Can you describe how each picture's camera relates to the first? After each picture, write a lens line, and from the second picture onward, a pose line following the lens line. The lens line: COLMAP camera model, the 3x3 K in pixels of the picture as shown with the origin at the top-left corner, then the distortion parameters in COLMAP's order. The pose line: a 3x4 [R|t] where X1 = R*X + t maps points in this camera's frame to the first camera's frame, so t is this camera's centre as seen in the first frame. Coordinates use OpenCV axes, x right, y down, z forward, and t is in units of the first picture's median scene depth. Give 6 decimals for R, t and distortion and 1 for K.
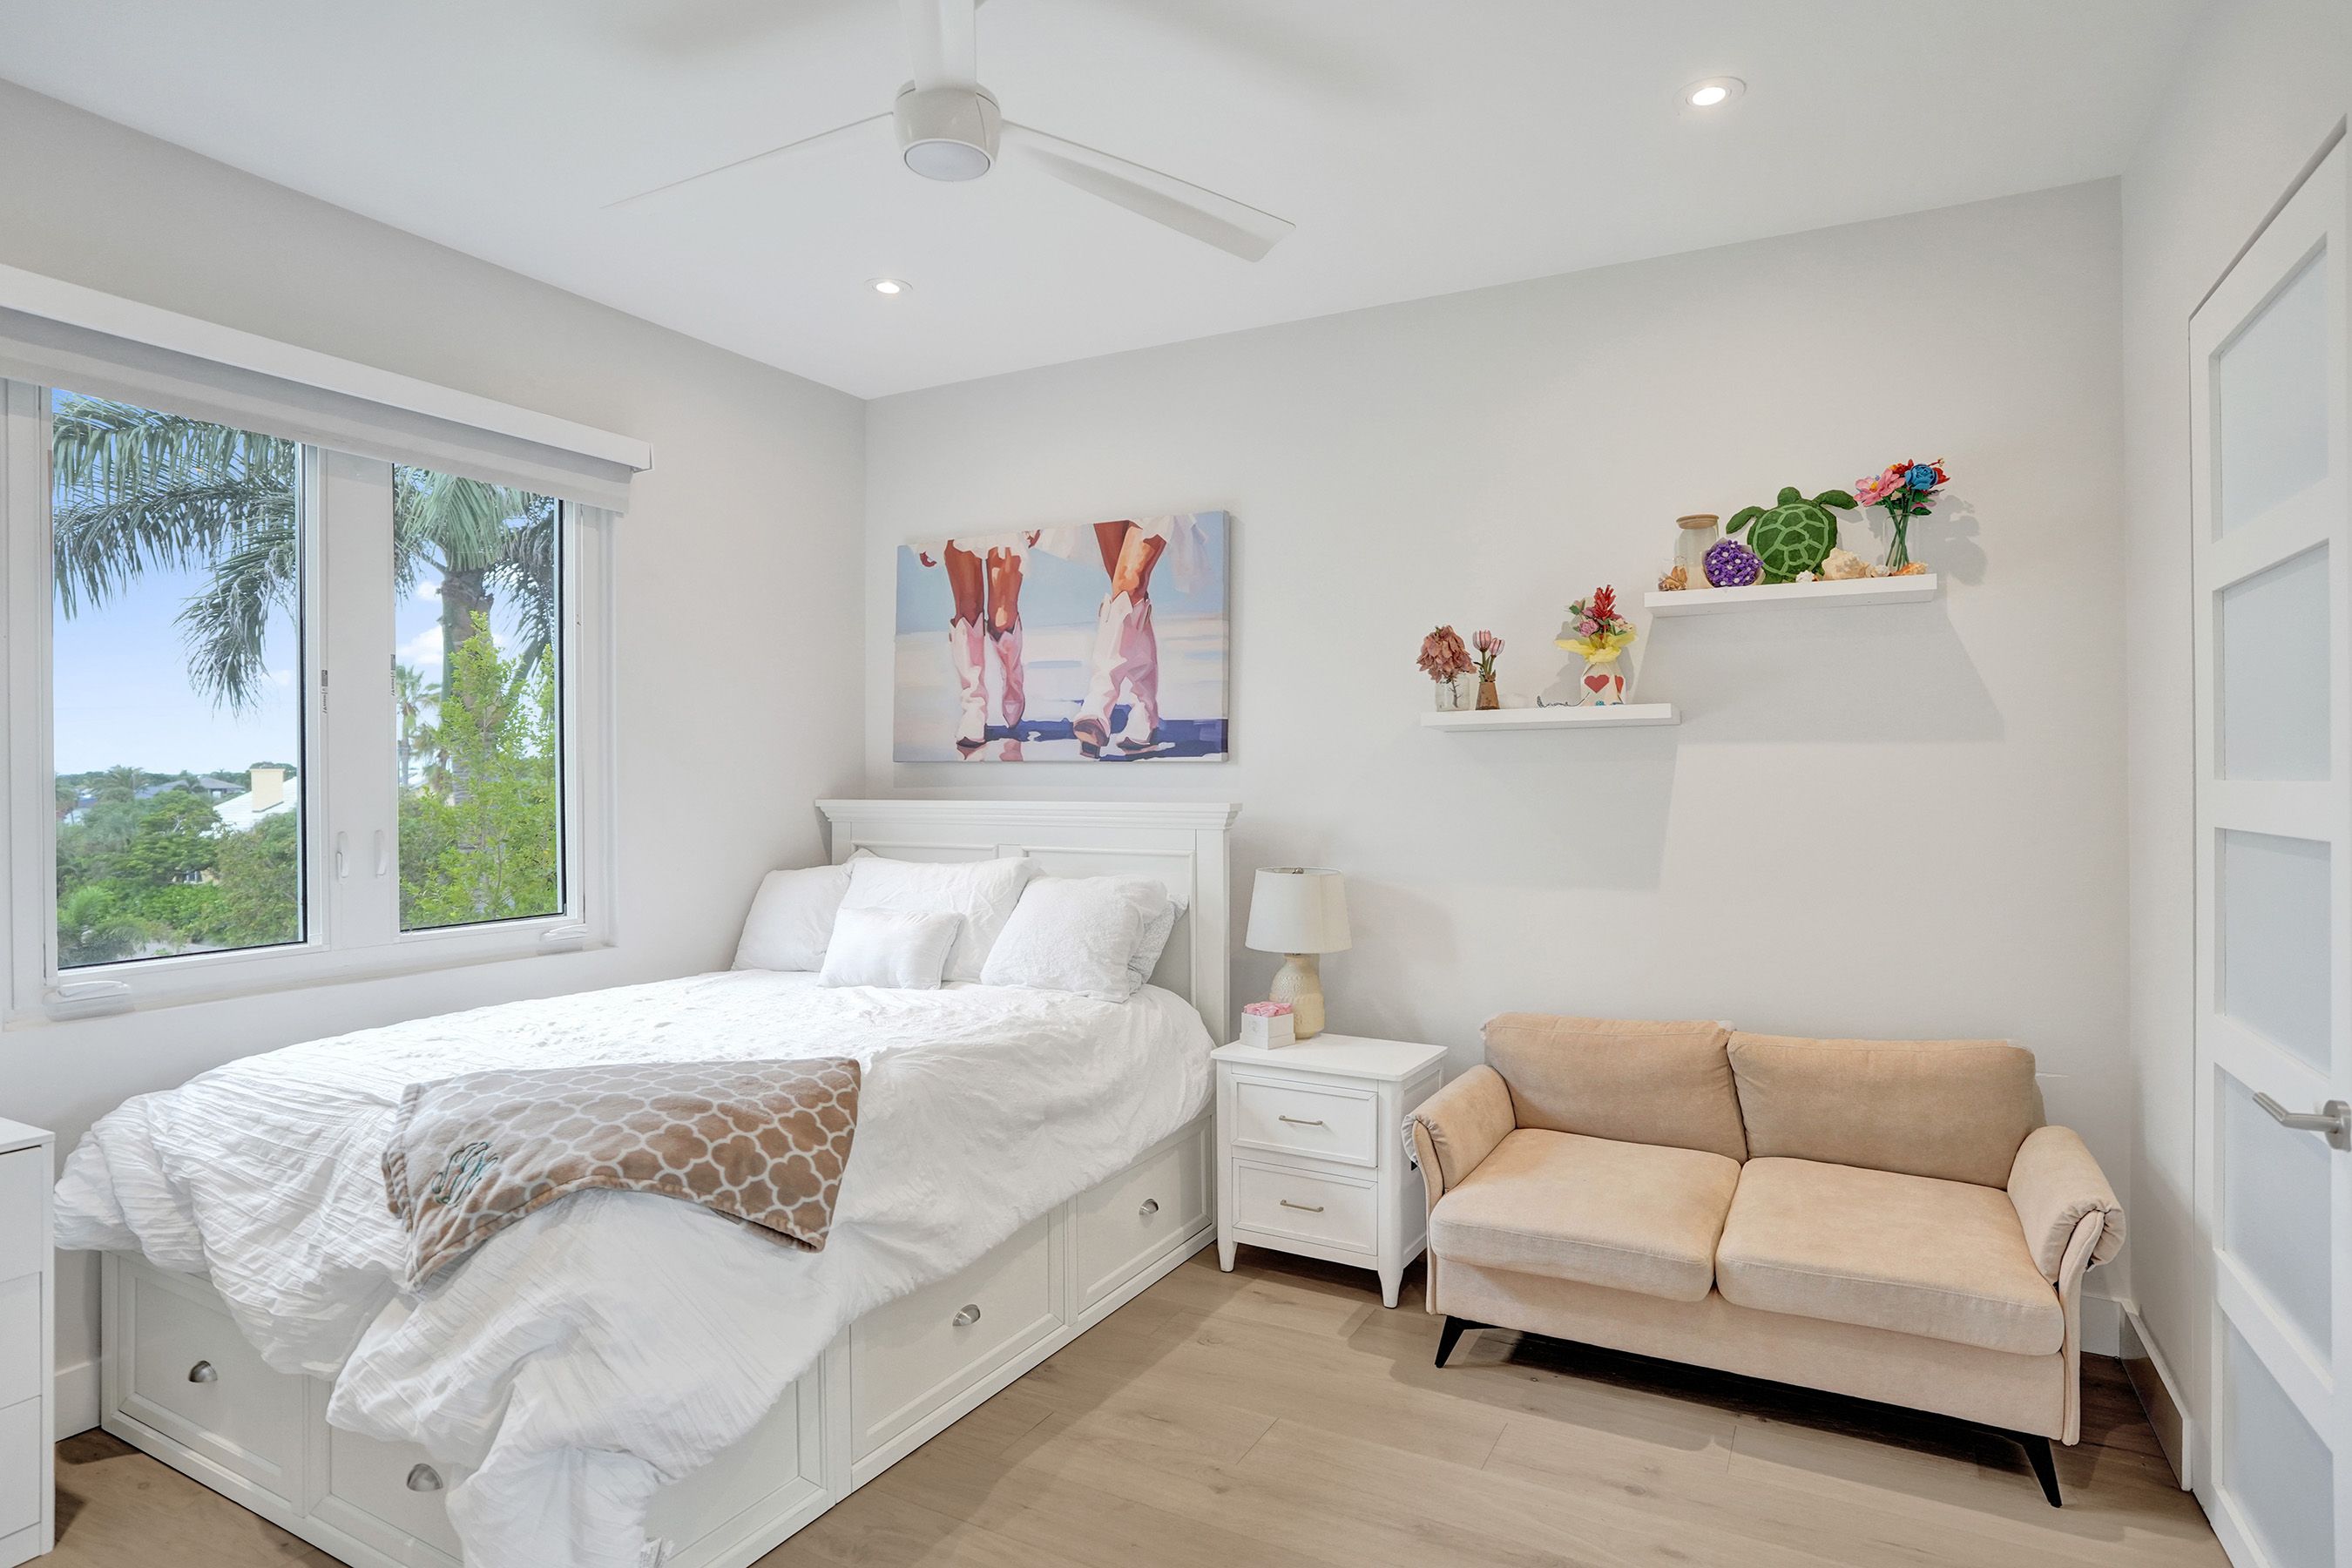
lens RADIAL K [[1251.9, 0, 1164.9], [0, 1251.9, 791.4], [0, 0, 1]] dist [-0.057052, 0.030444]
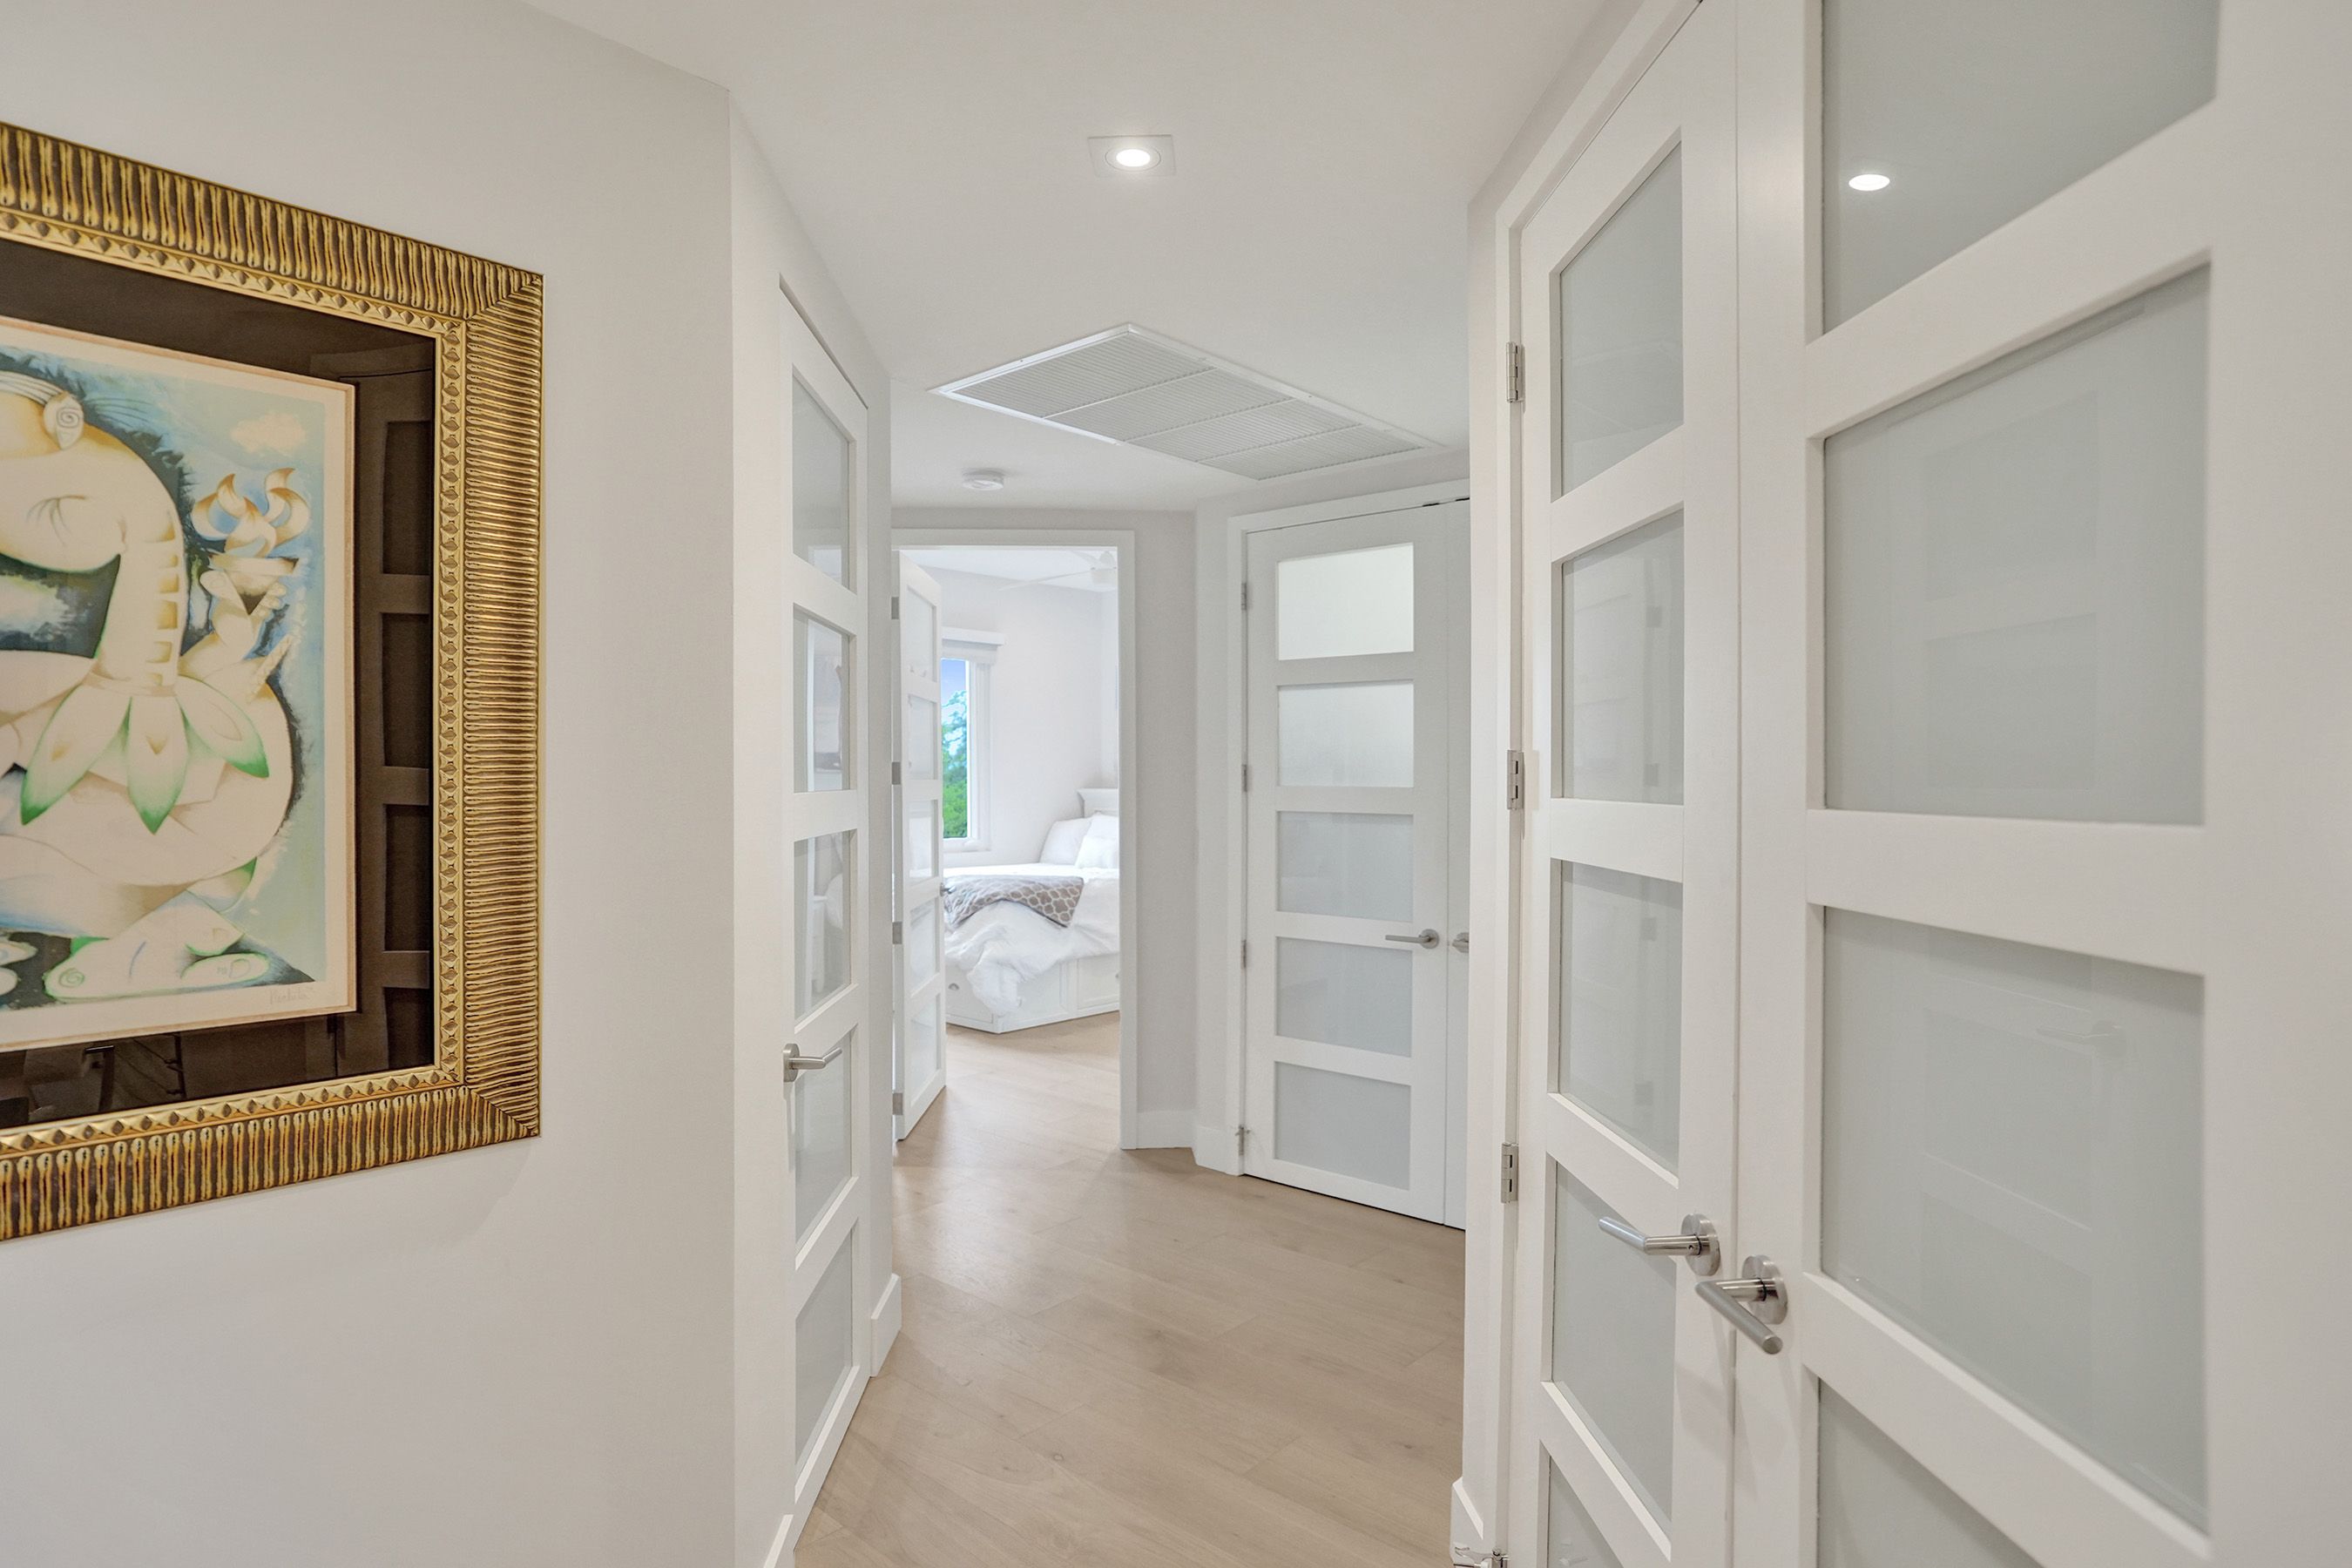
lens RADIAL K [[1251.9, 0, 1169.6], [0, 1251.9, 787.1], [0, 0, 1]] dist [-0.057052, 0.030444]
pose [[0.975518, 0.005689, -0.219847, 0.686606], [-0.005474, 0.999984, 0.001588, 0.000101], [0.219852, -0.000346, 0.975533, -2.095246]]
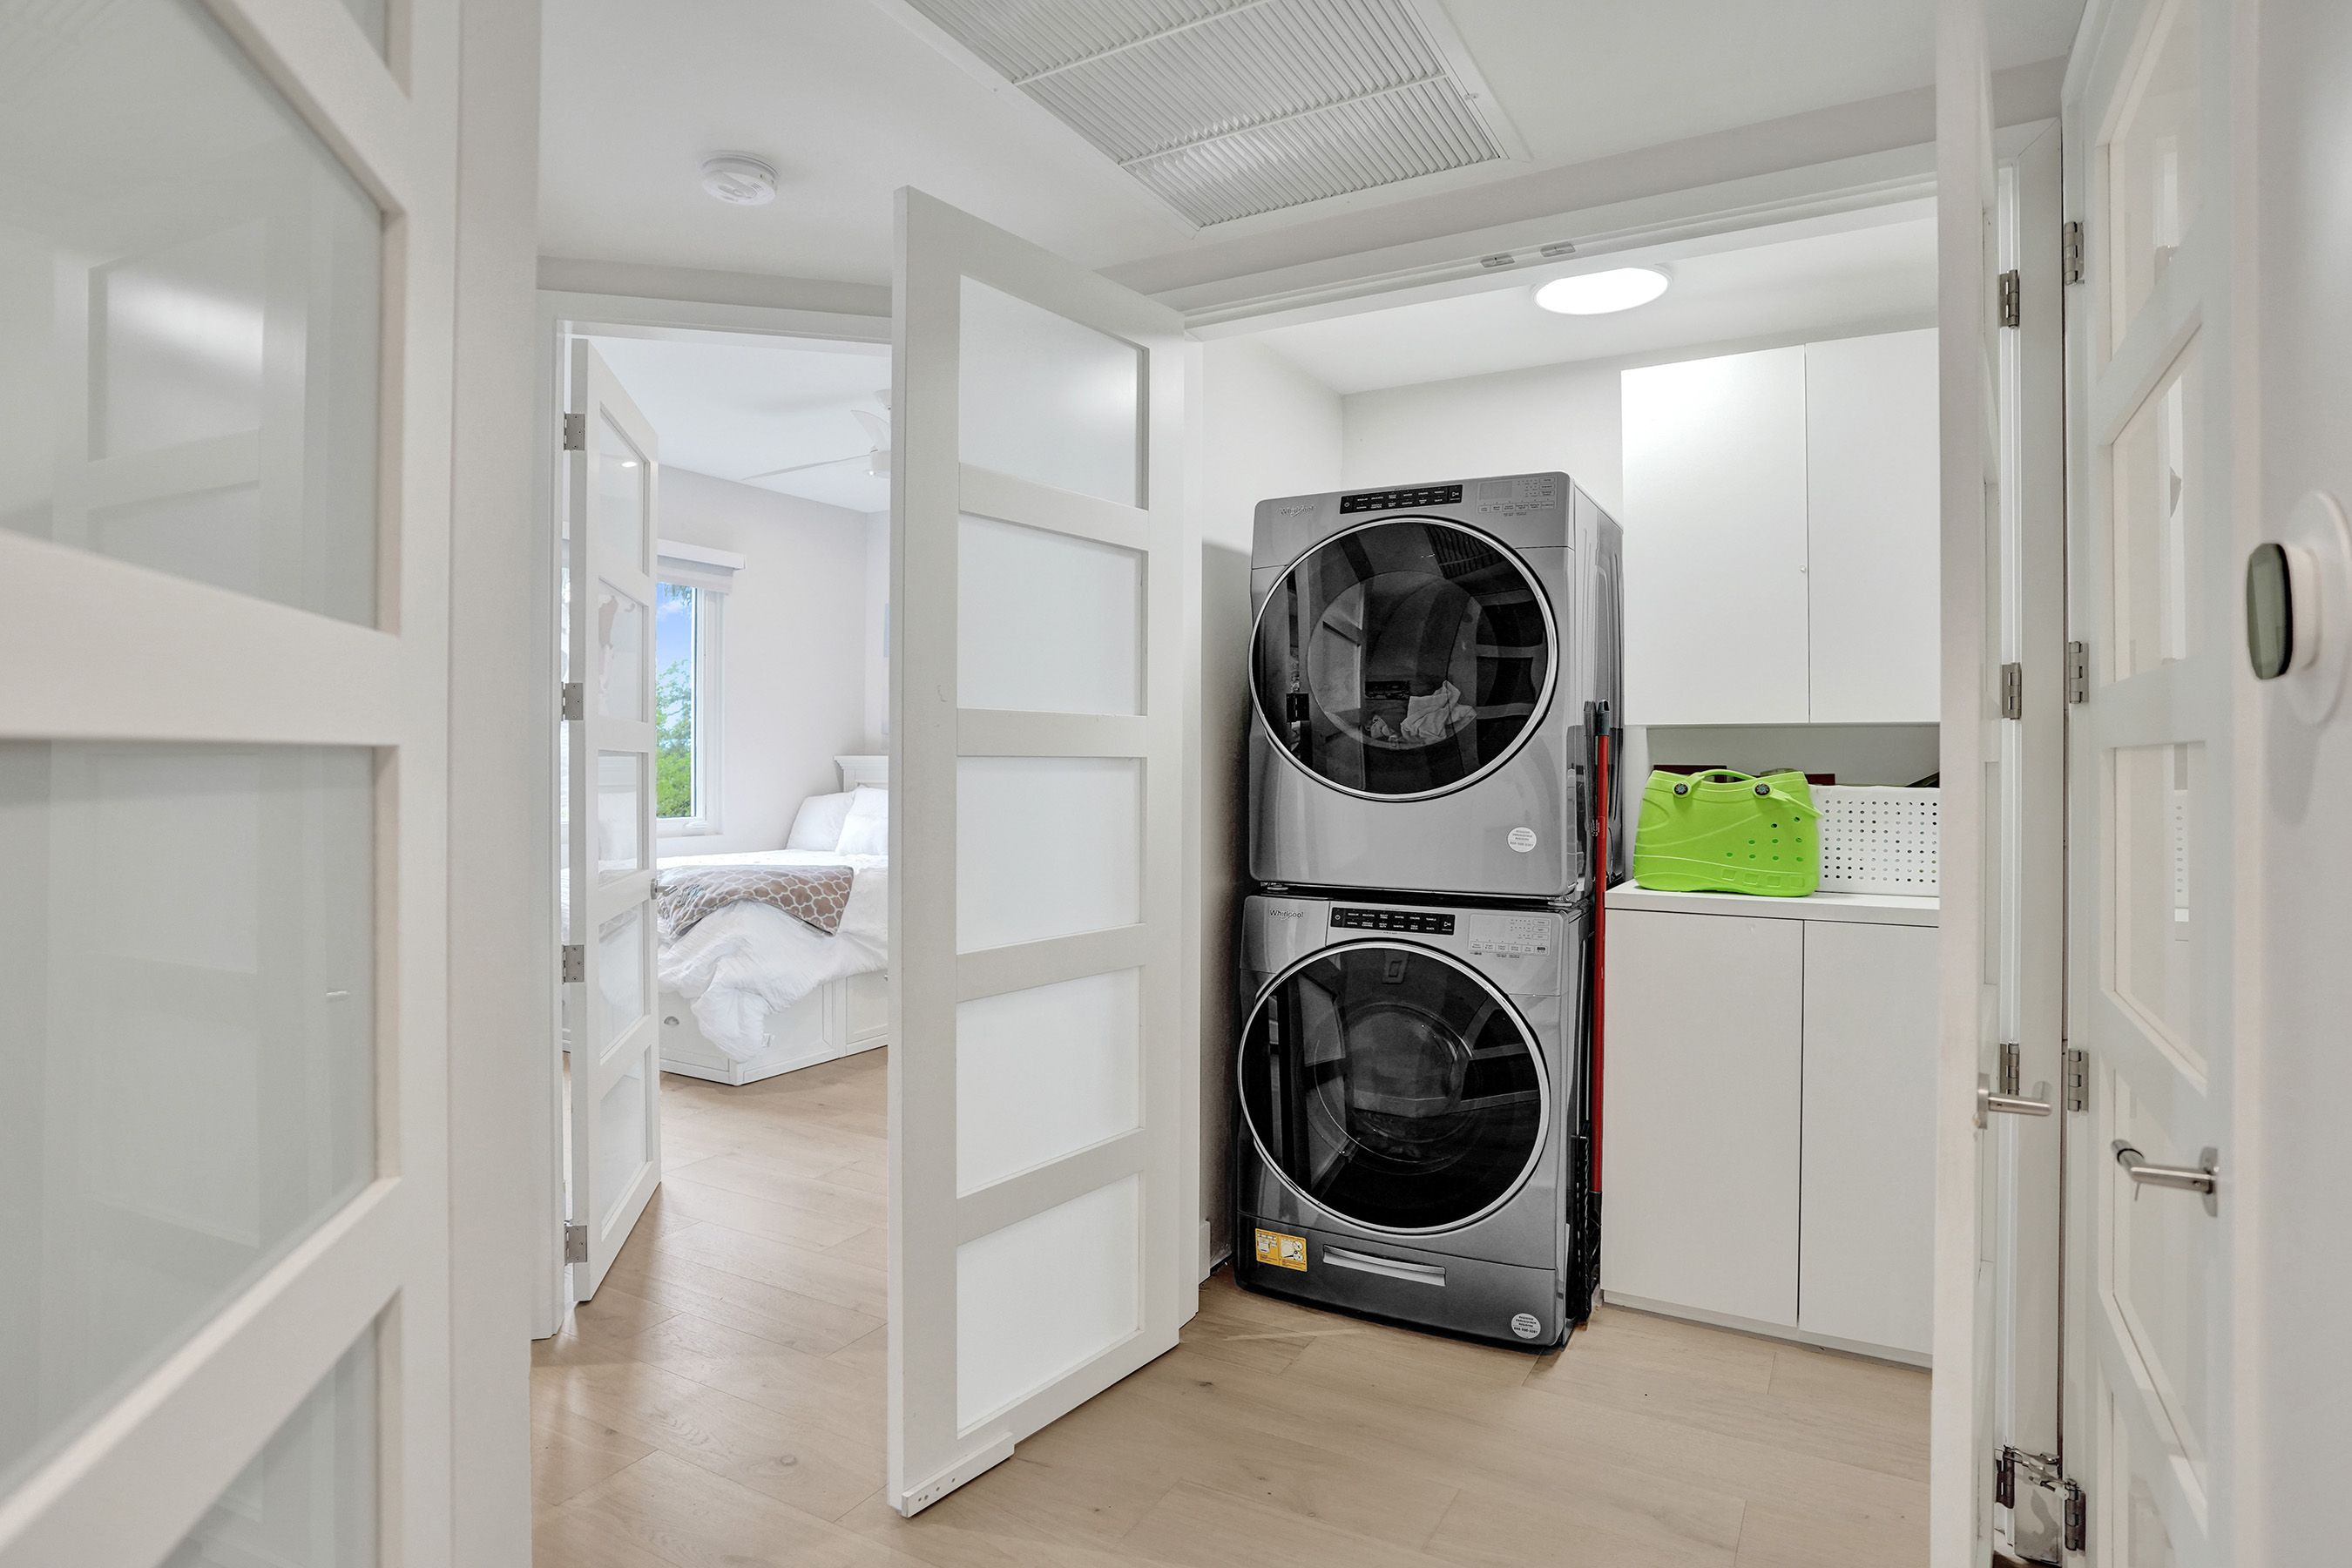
lens RADIAL K [[1251.9, 0, 1170.0], [0, 1251.9, 758.9], [0, 0, 1]] dist [-0.057052, 0.030444]
pose [[0.999932, 0.004906, -0.010587, 0.386683], [-0.005025, 0.999924, -0.011260, 0.056653], [0.010531, 0.011312, 0.999881, -1.375401]]
